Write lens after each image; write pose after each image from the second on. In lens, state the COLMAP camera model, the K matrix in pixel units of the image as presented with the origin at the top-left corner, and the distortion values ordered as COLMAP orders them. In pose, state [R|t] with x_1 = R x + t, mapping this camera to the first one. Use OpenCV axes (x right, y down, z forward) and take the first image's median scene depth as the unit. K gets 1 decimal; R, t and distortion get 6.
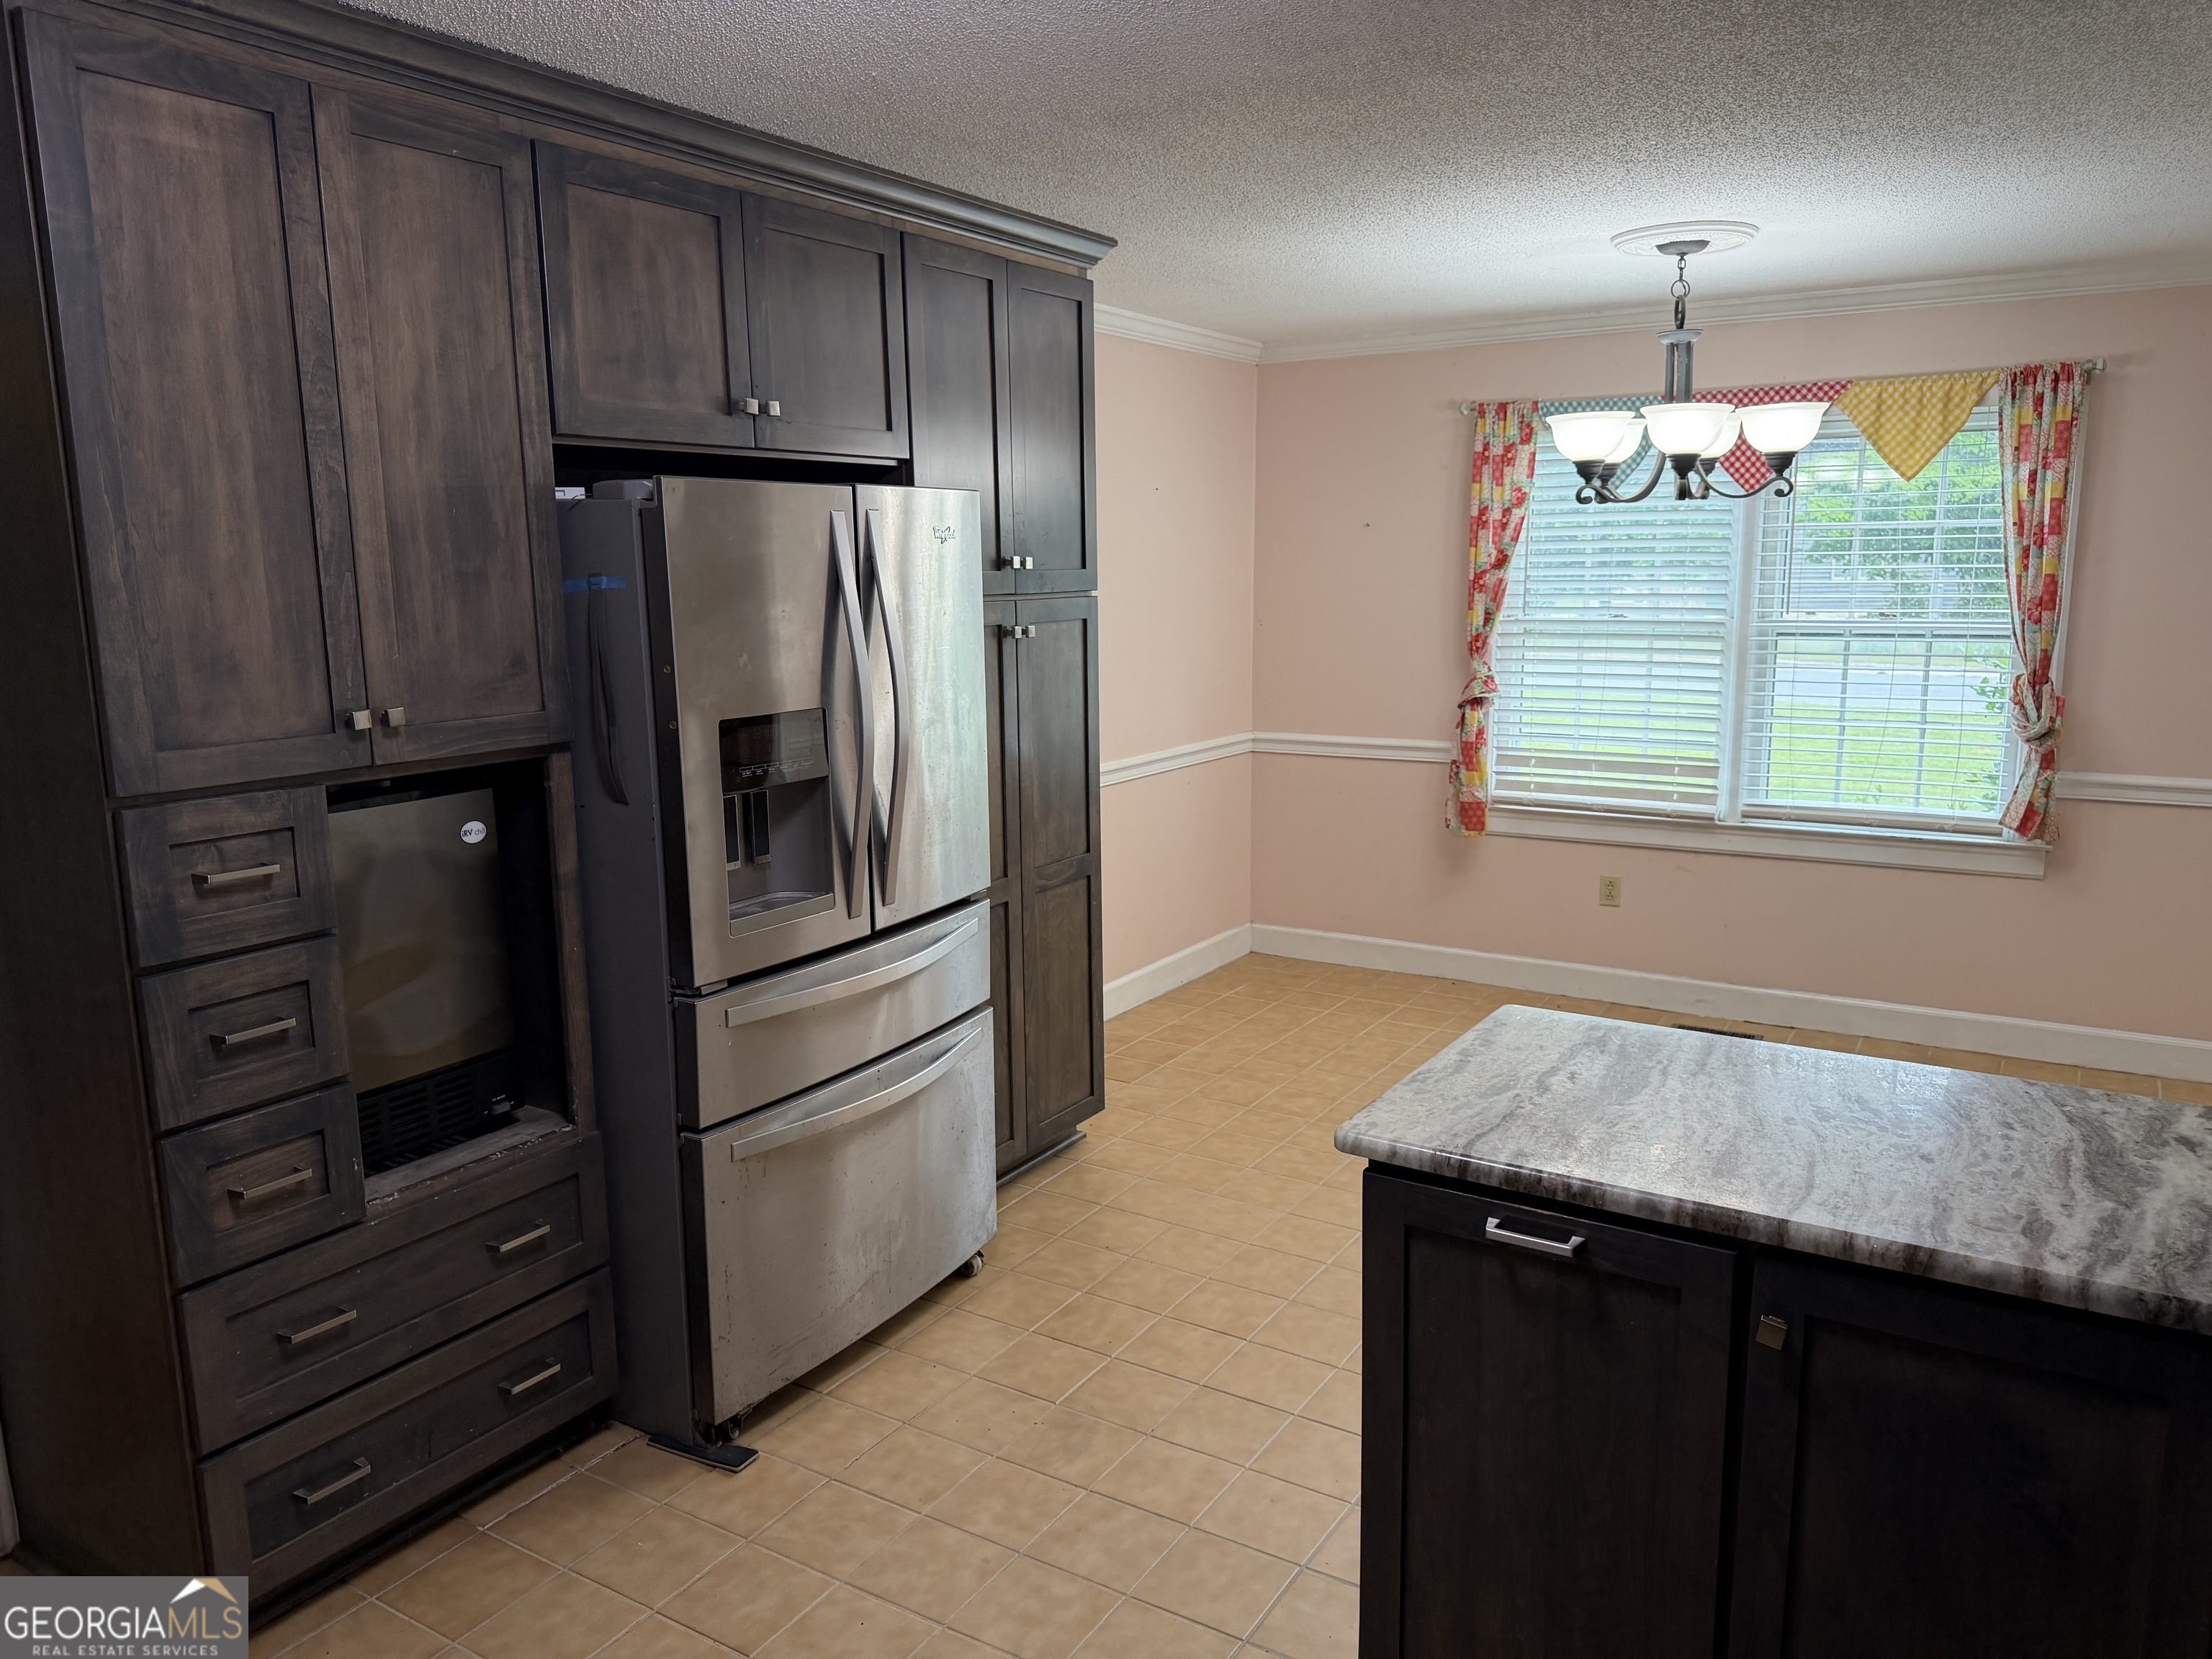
lens RADIAL K [[1568.0, 0, 1094.2], [0, 1568.0, 821.5], [0, 0, 1]] dist [0.083842, -0.122653]
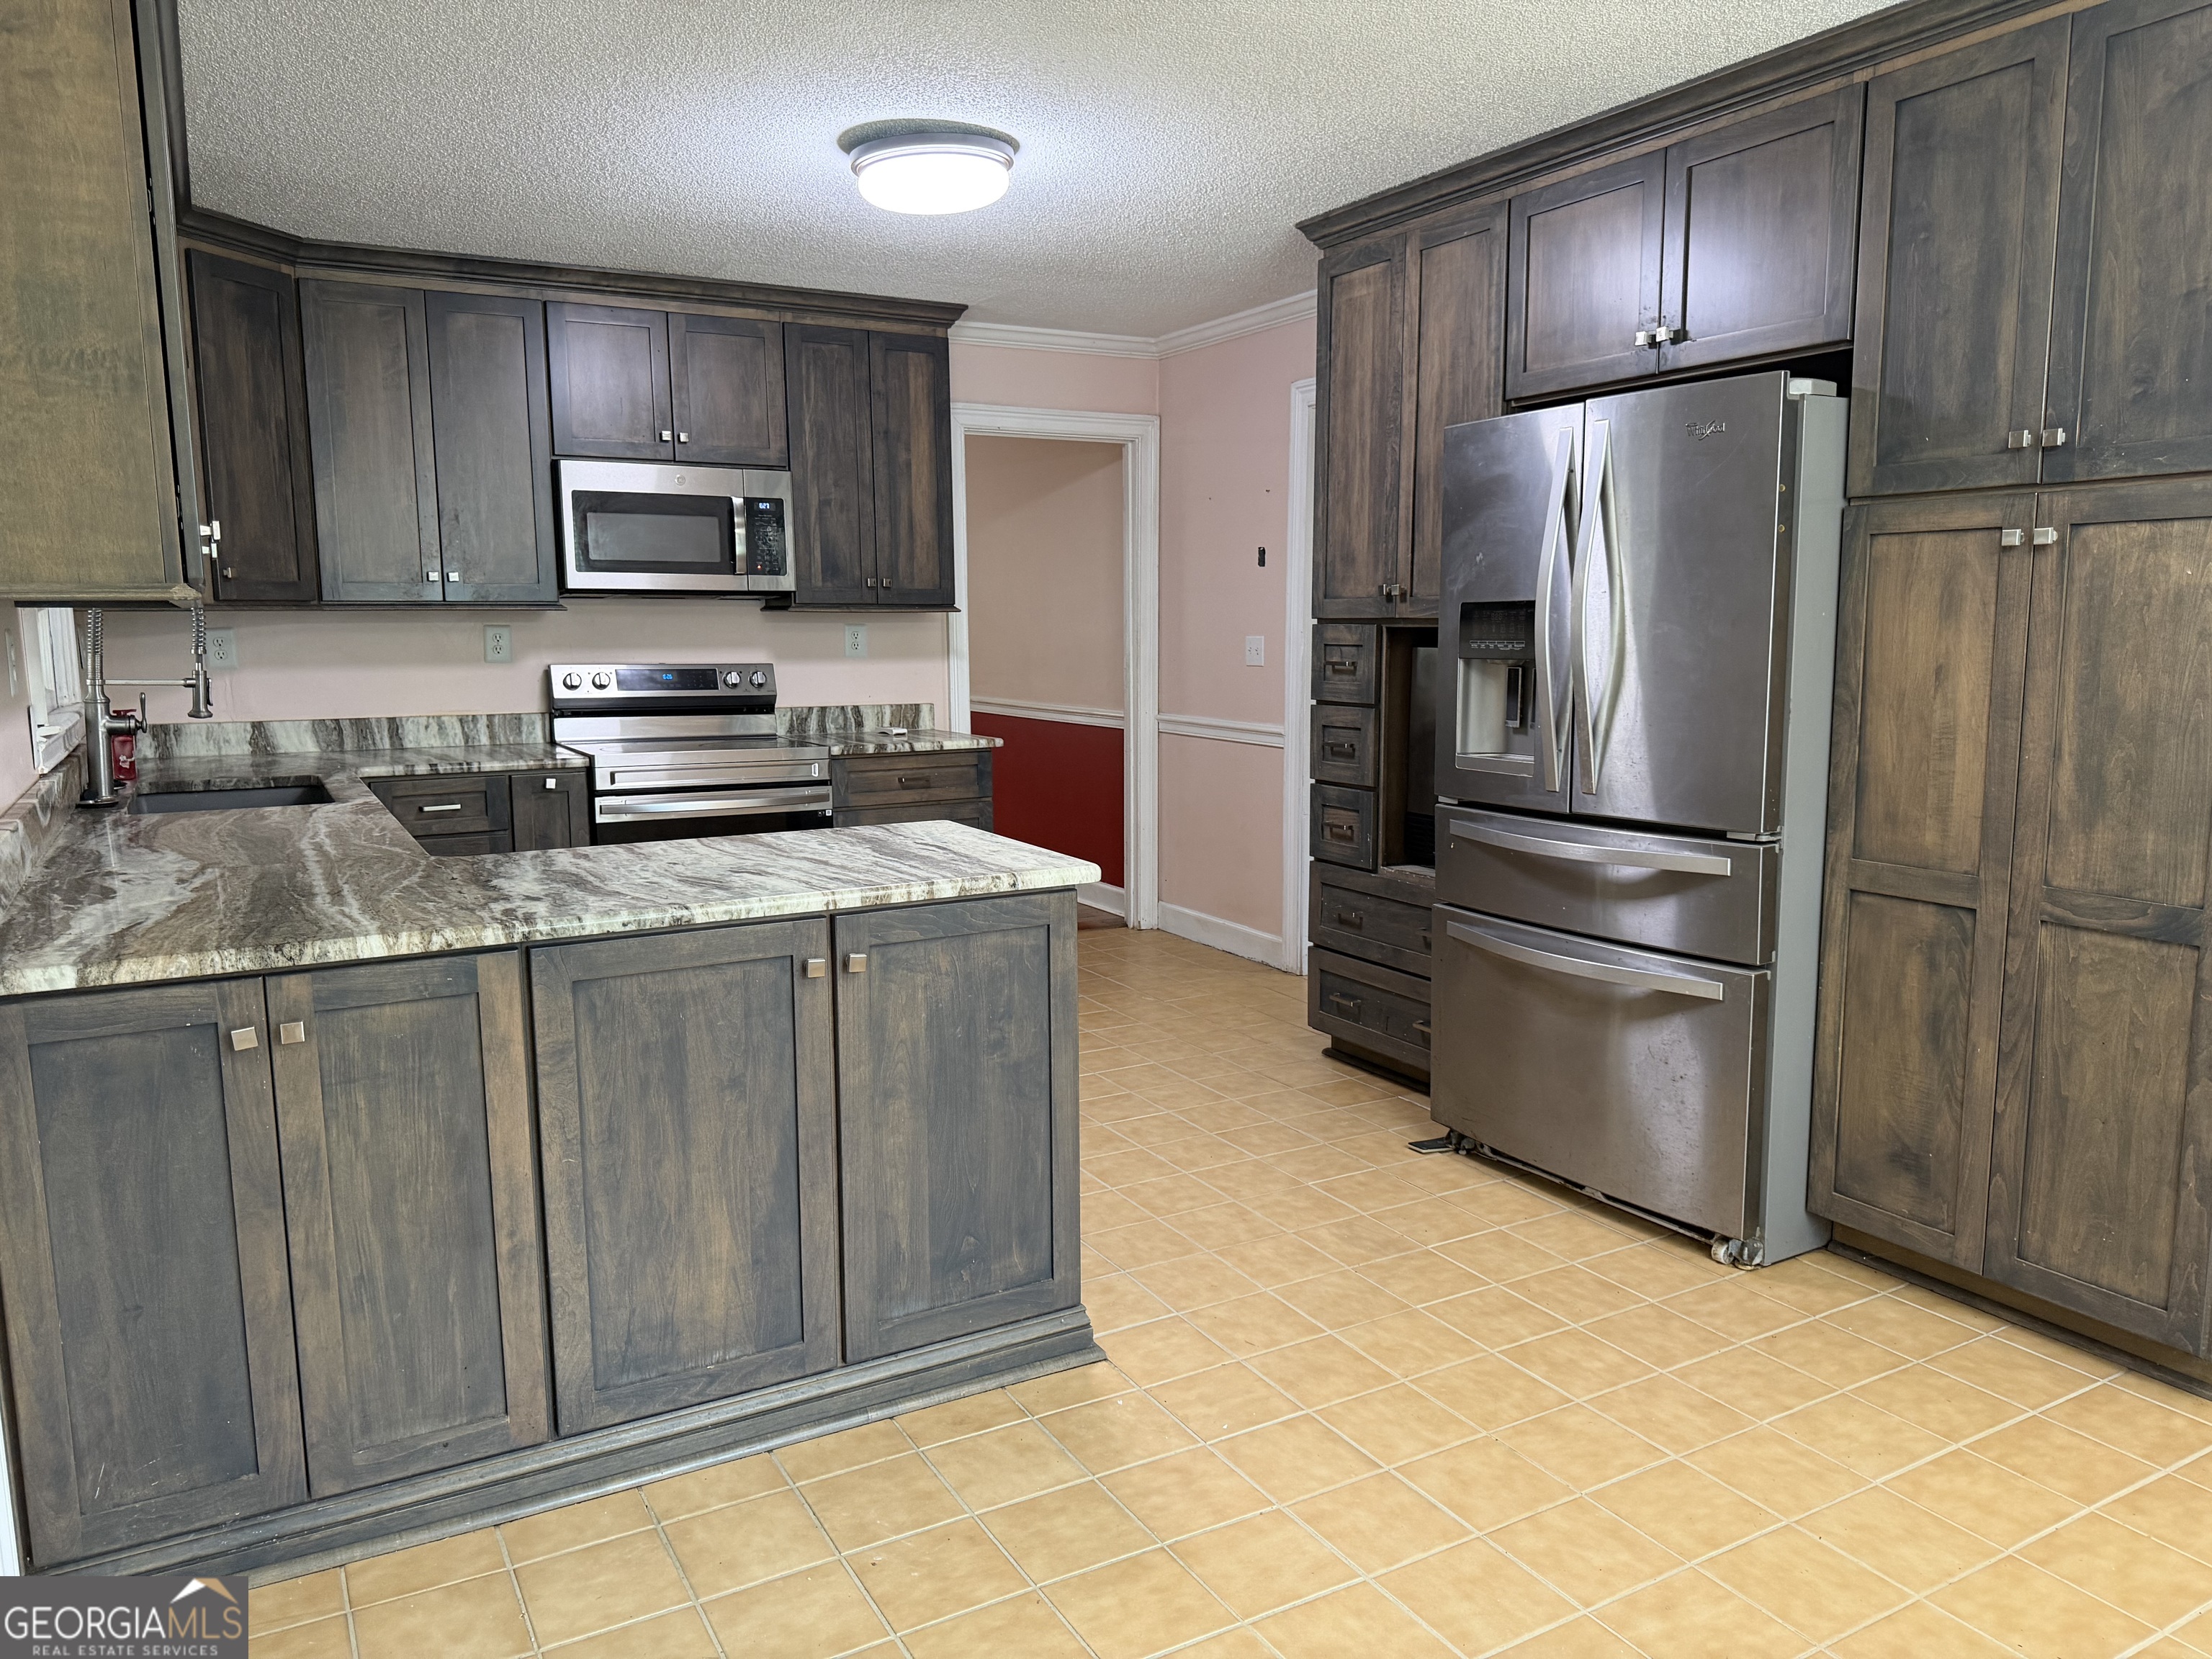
lens RADIAL K [[1568.0, 0, 1111.0], [0, 1568.0, 831.1], [0, 0, 1]] dist [0.083842, -0.122653]
pose [[-0.474789, 0.135474, -0.869611, 1.231860], [-0.134062, 0.965419, 0.223594, -0.152870], [0.869829, 0.222741, -0.440208, 1.532025]]
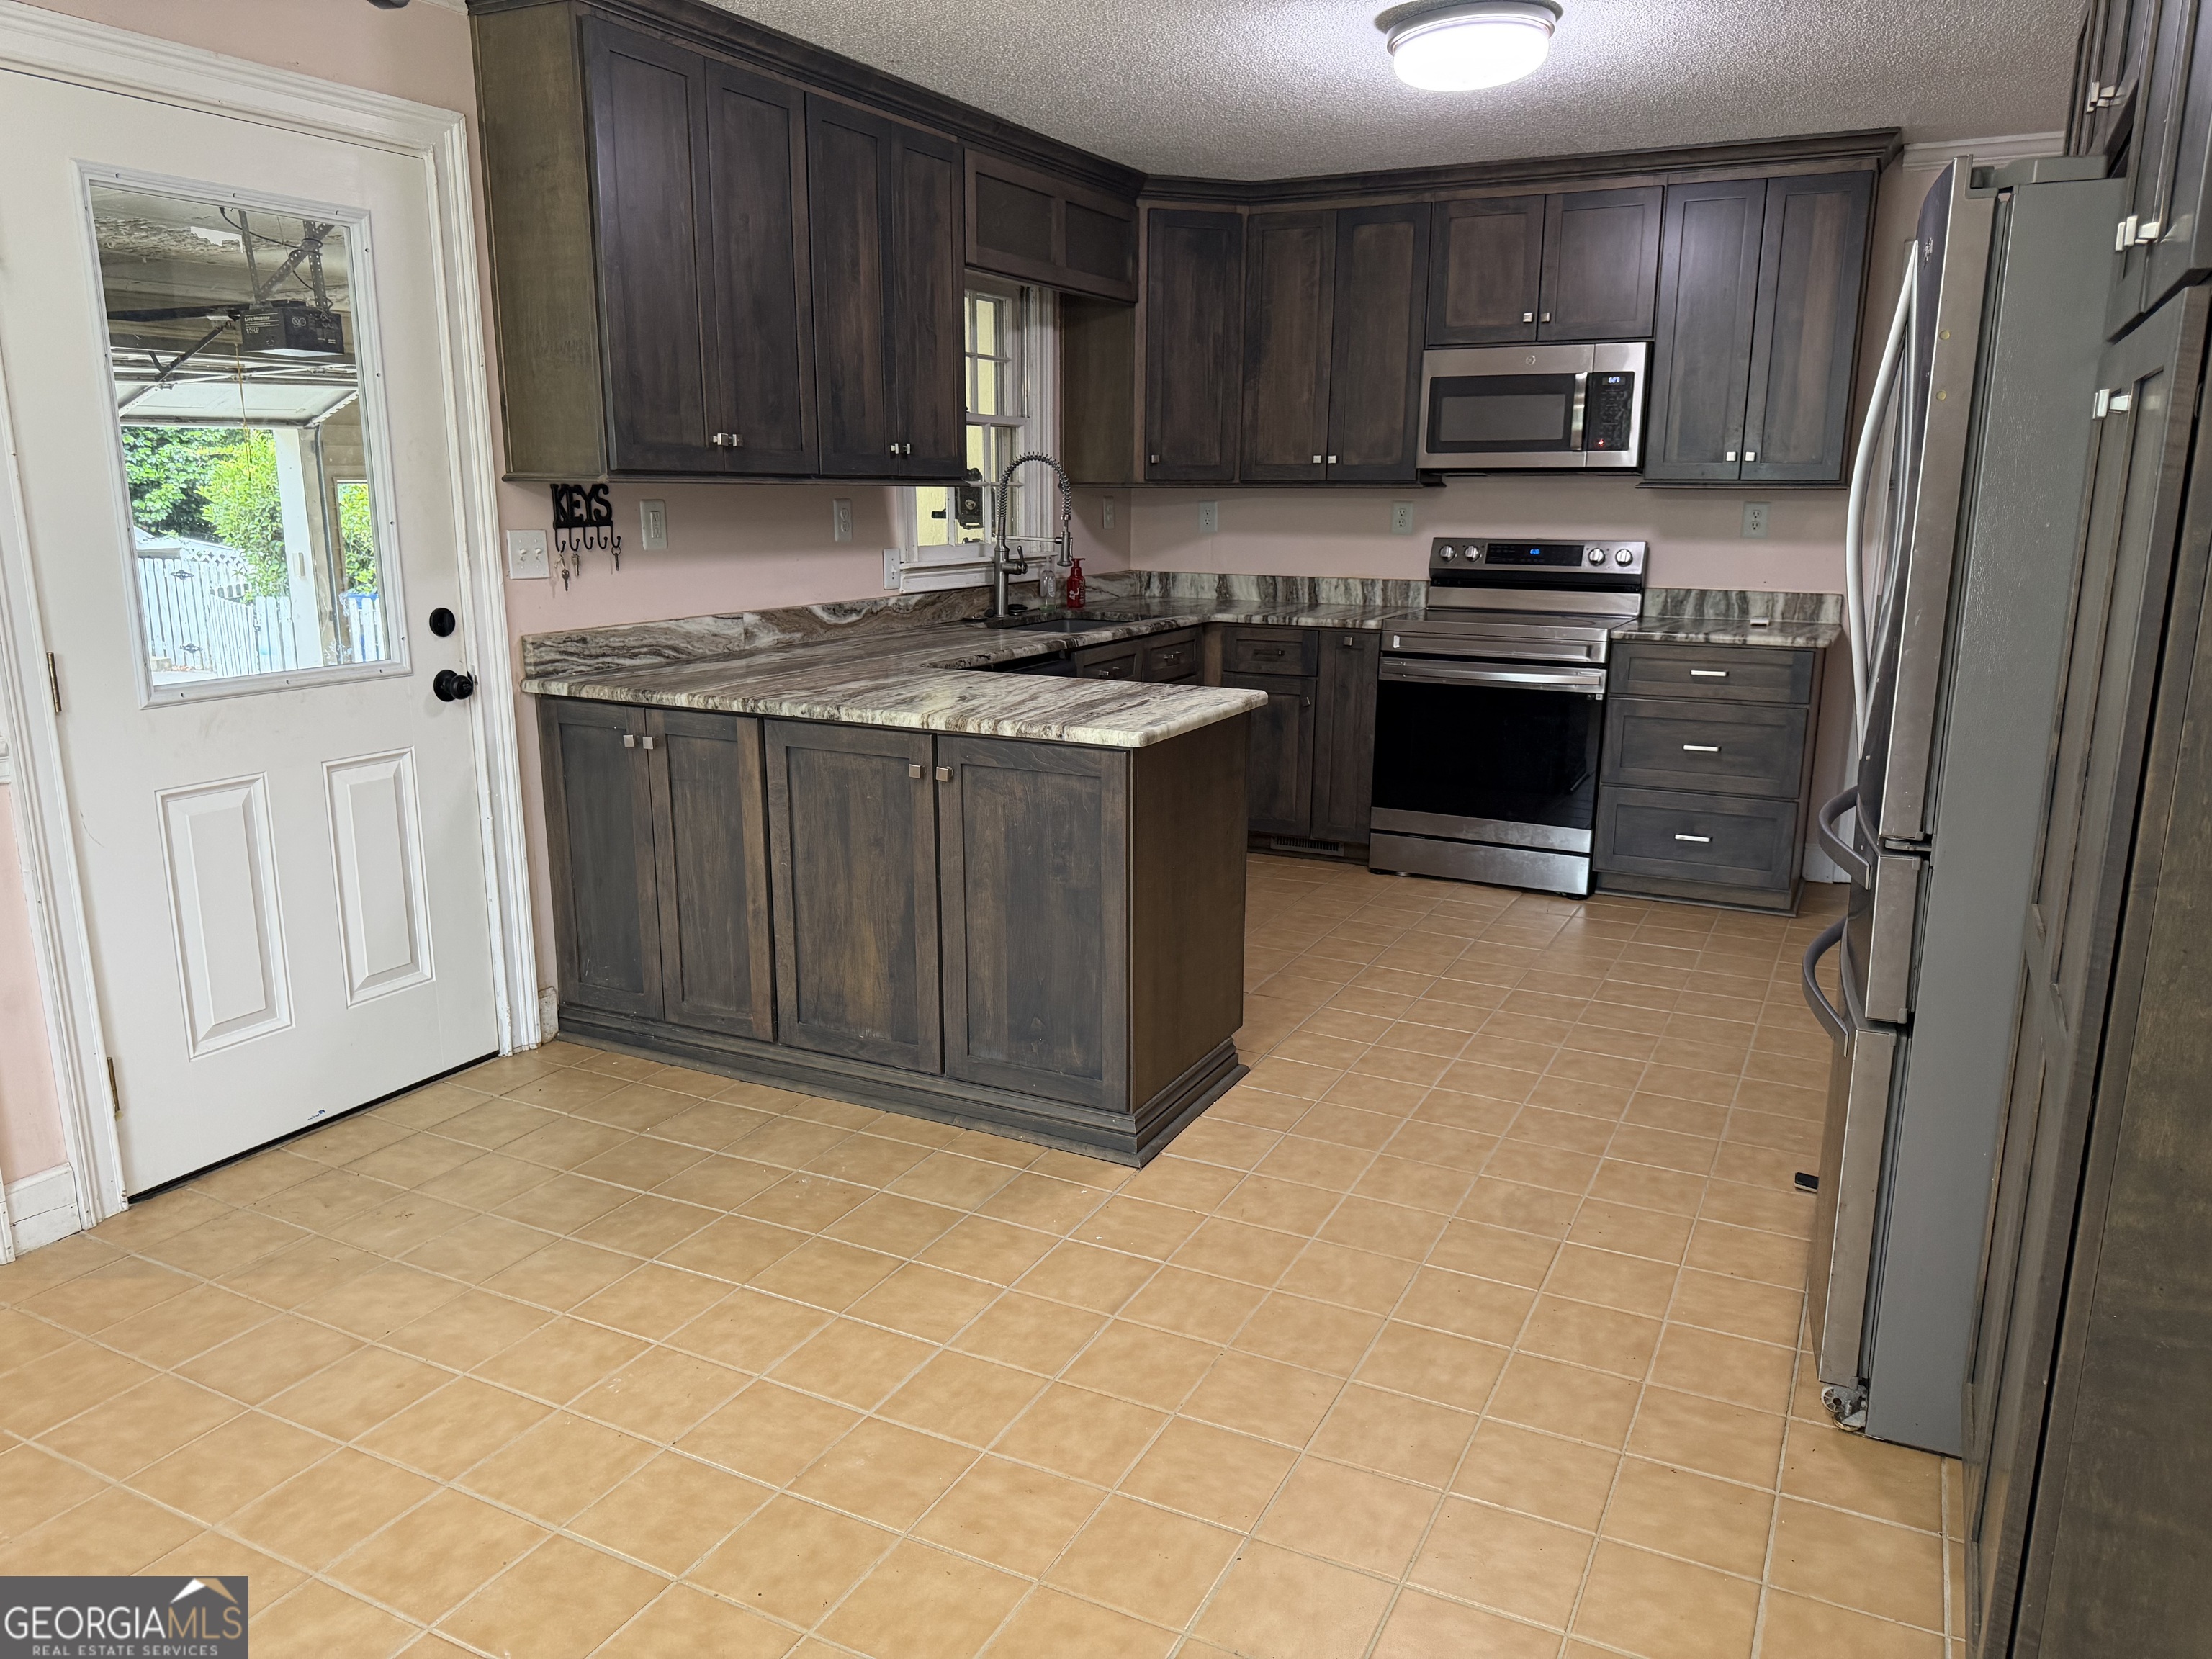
lens RADIAL K [[1568.0, 0, 1086.8], [0, 1568.0, 830.6], [0, 0, 1]] dist [0.083842, -0.122653]
pose [[-0.997233, 0.024220, -0.070280, 0.402566], [-0.003989, 0.926635, 0.375941, -0.272653], [0.074230, 0.375181, -0.923975, 2.208279]]
